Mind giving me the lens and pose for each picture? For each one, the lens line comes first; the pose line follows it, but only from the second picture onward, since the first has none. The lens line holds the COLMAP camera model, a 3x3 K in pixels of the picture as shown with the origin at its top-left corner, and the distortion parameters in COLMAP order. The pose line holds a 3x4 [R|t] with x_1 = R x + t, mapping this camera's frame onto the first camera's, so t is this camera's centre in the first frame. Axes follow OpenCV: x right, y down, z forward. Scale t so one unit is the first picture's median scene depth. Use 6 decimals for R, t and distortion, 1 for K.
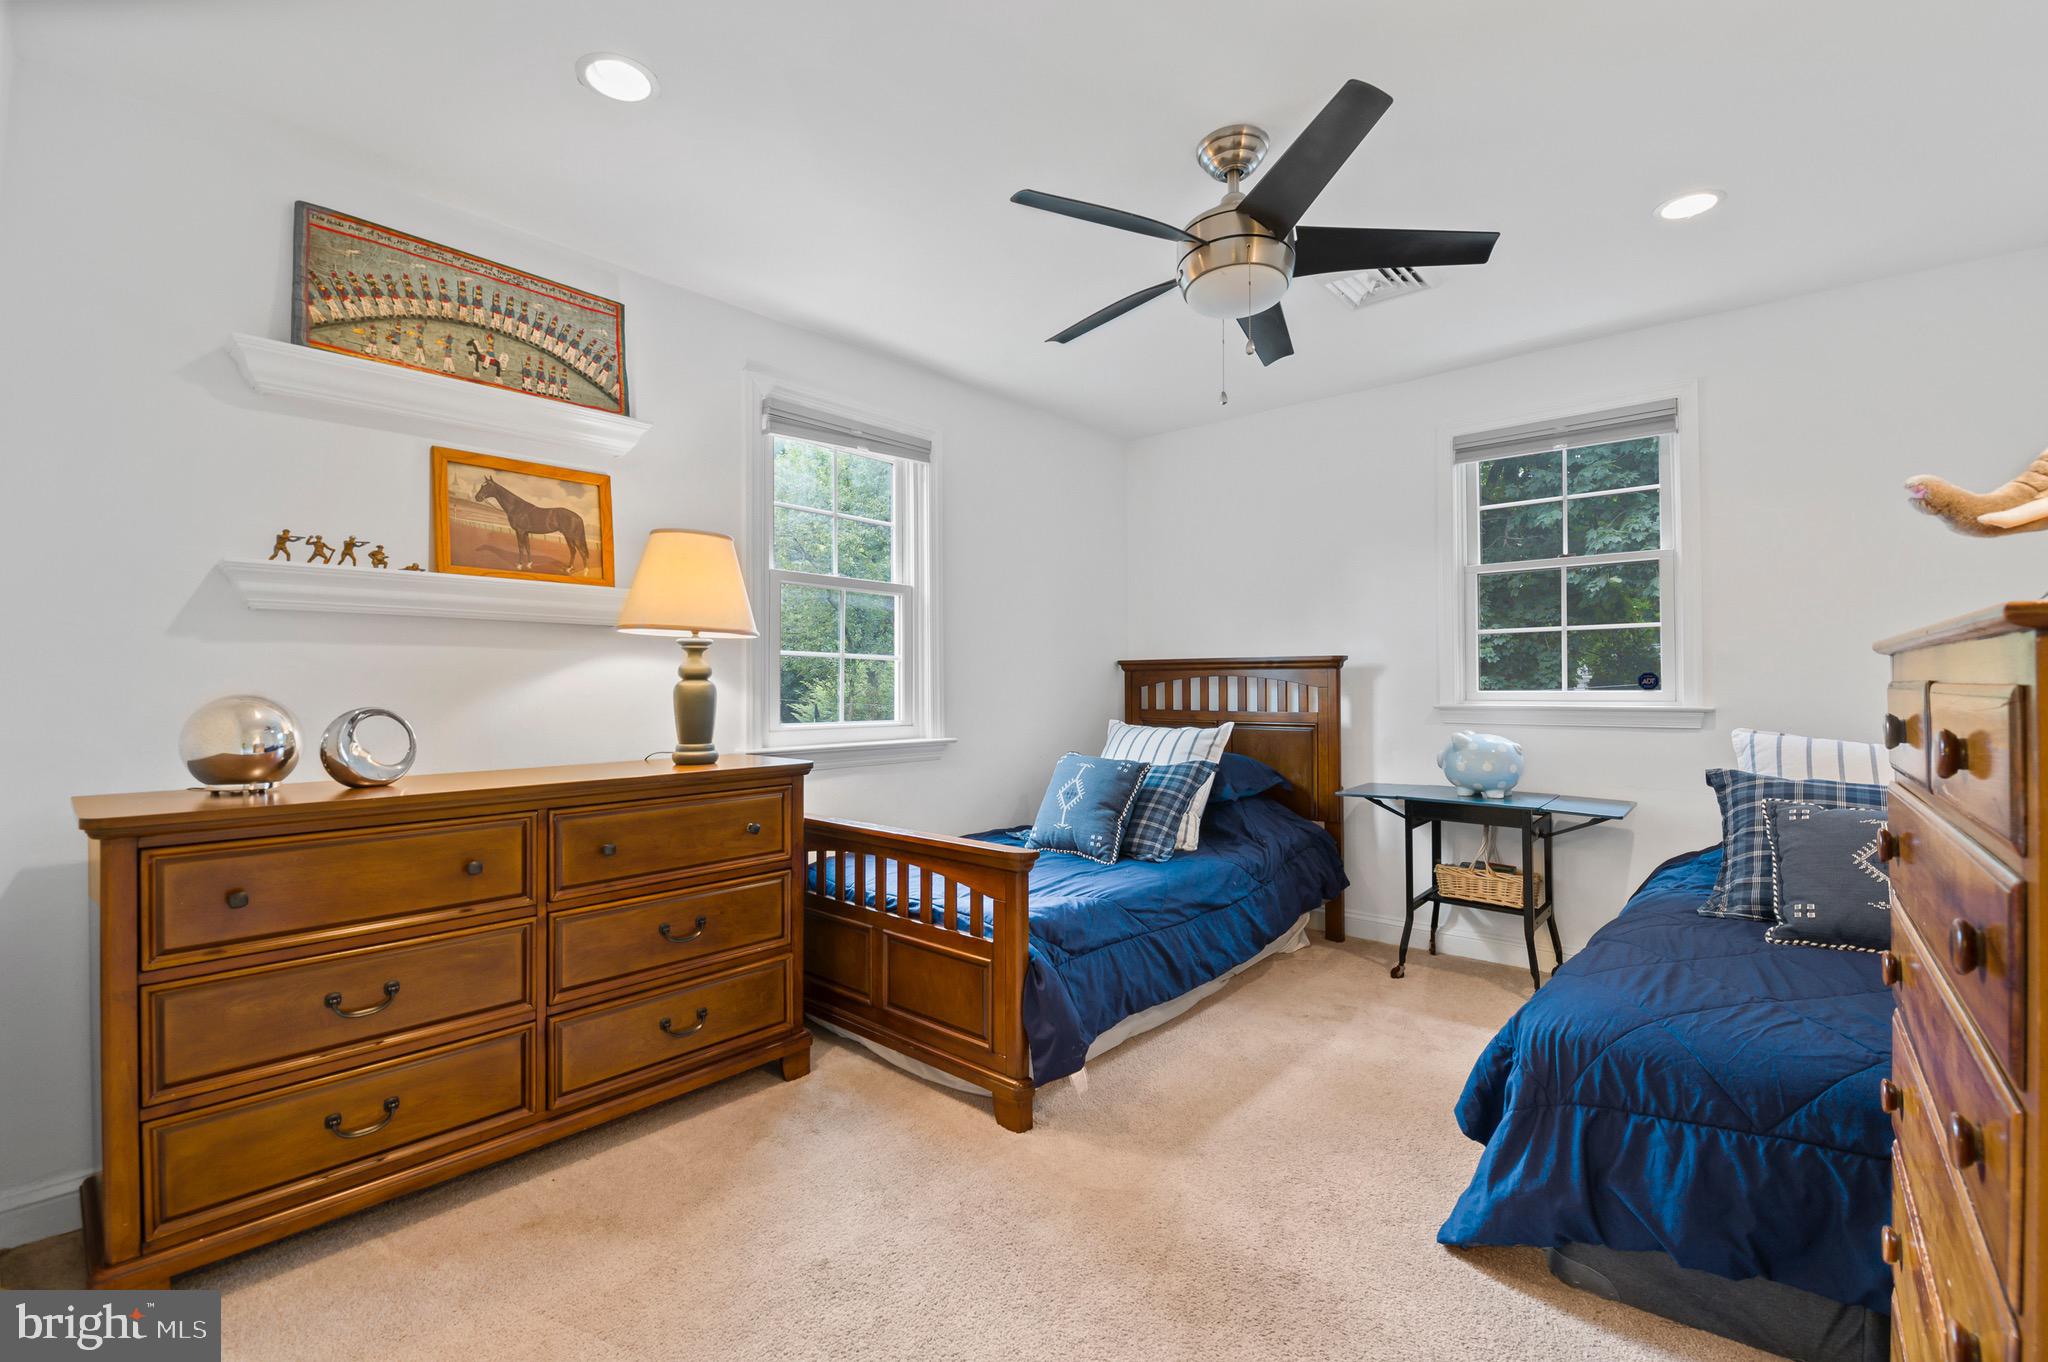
lens RADIAL K [[896.7, 0, 1017.3], [0, 896.7, 679.9], [0, 0, 1]] dist [-0.008249, -0.004766]
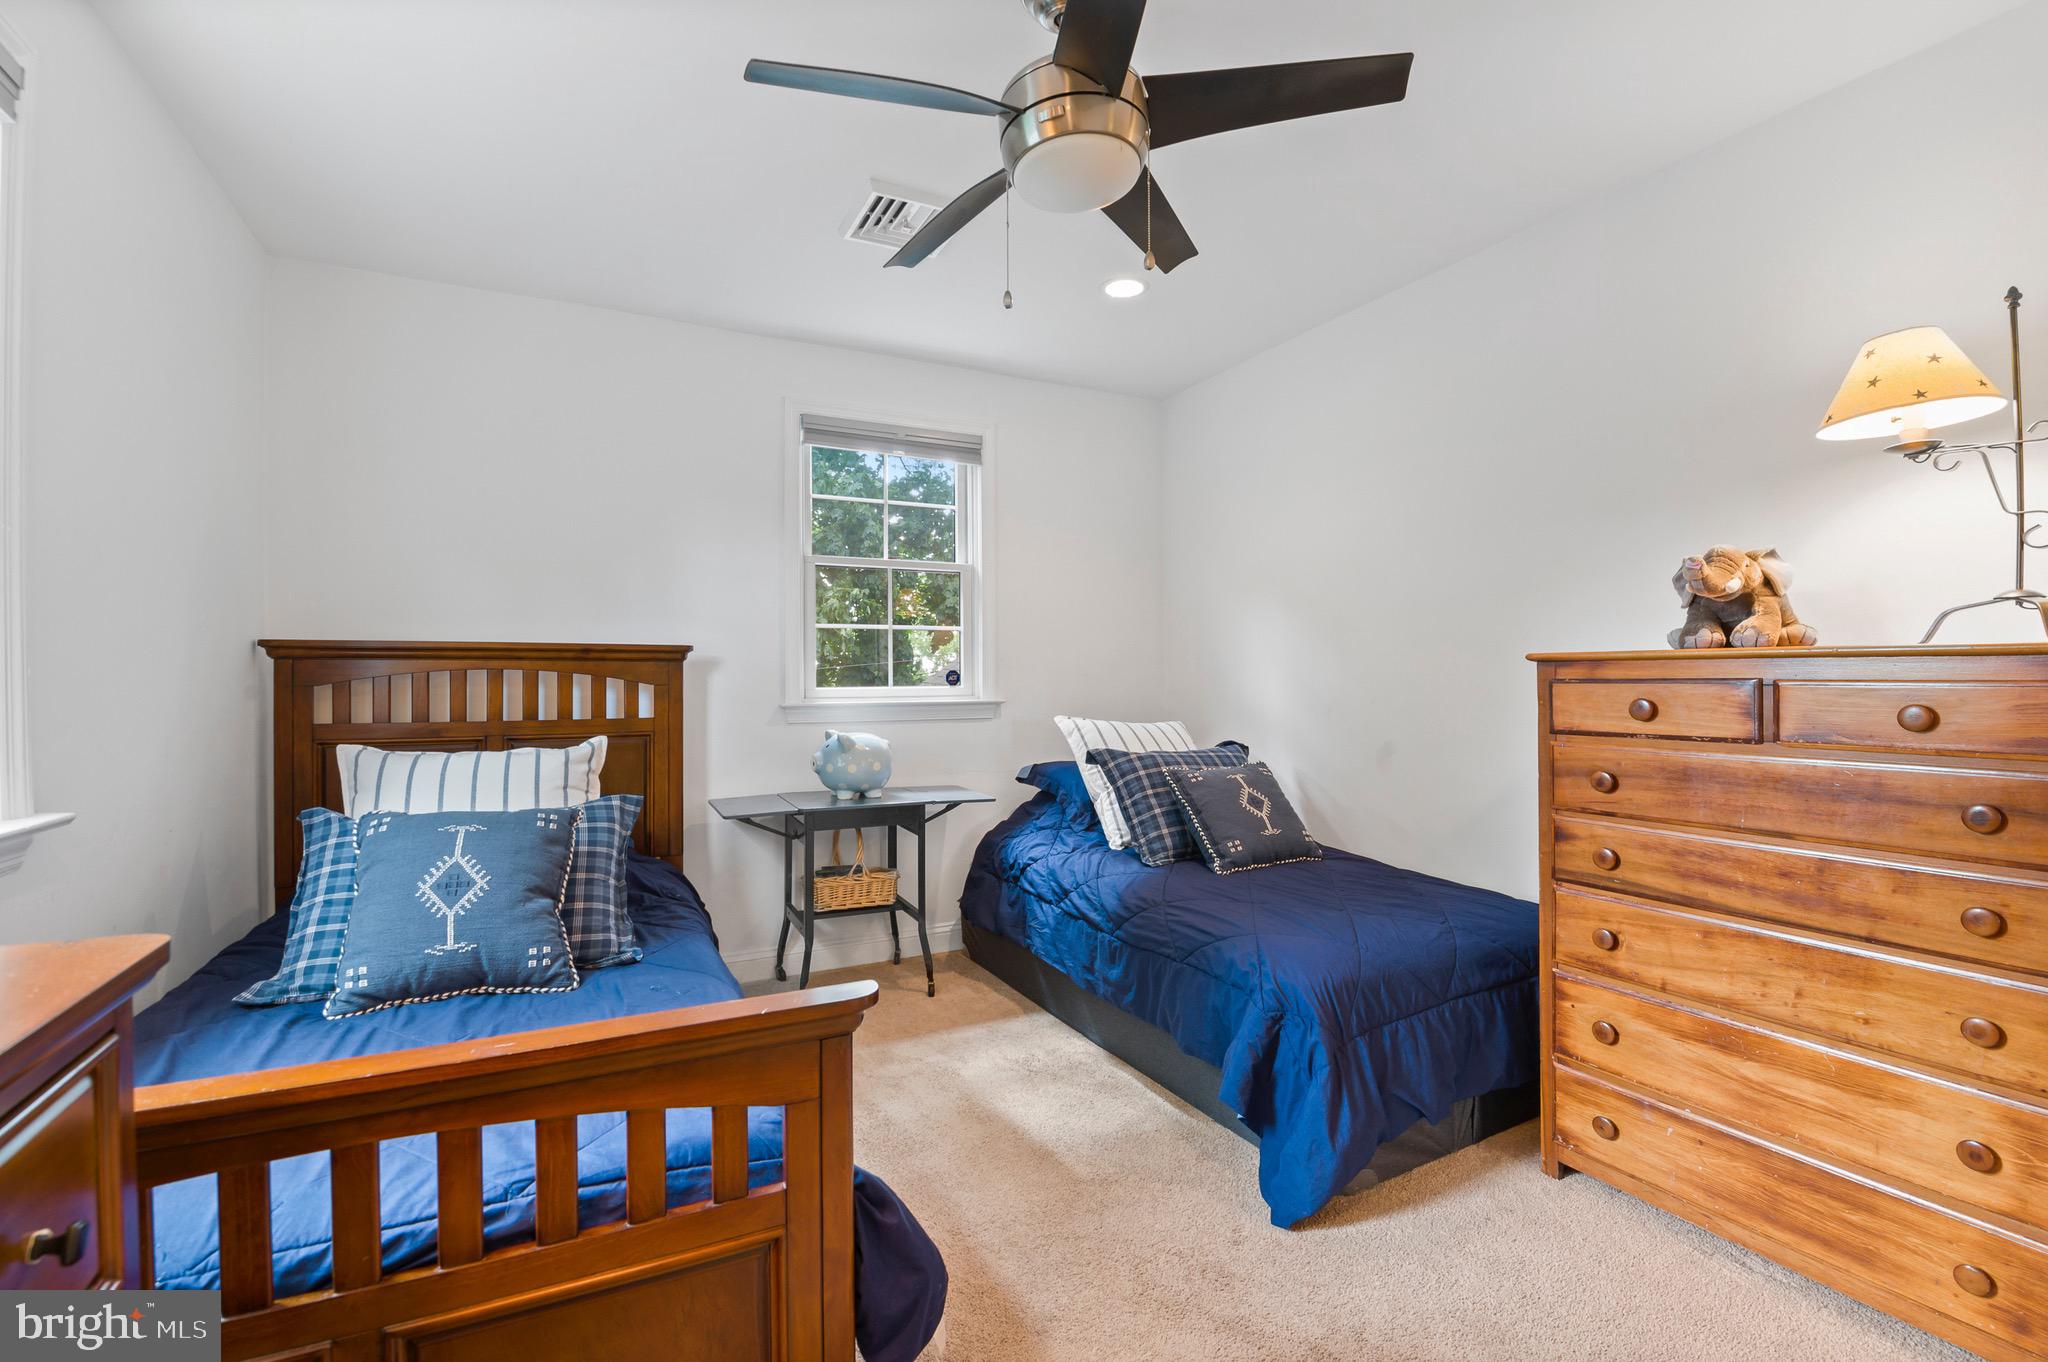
lens RADIAL K [[896.7, 0, 1022.6], [0, 896.7, 677.5], [0, 0, 1]] dist [-0.008249, -0.004766]
pose [[0.363167, 0.003537, 0.931717, -0.323918], [-0.004094, 0.999989, -0.002200, 0.002460], [-0.931715, -0.003015, 0.363178, 0.499020]]
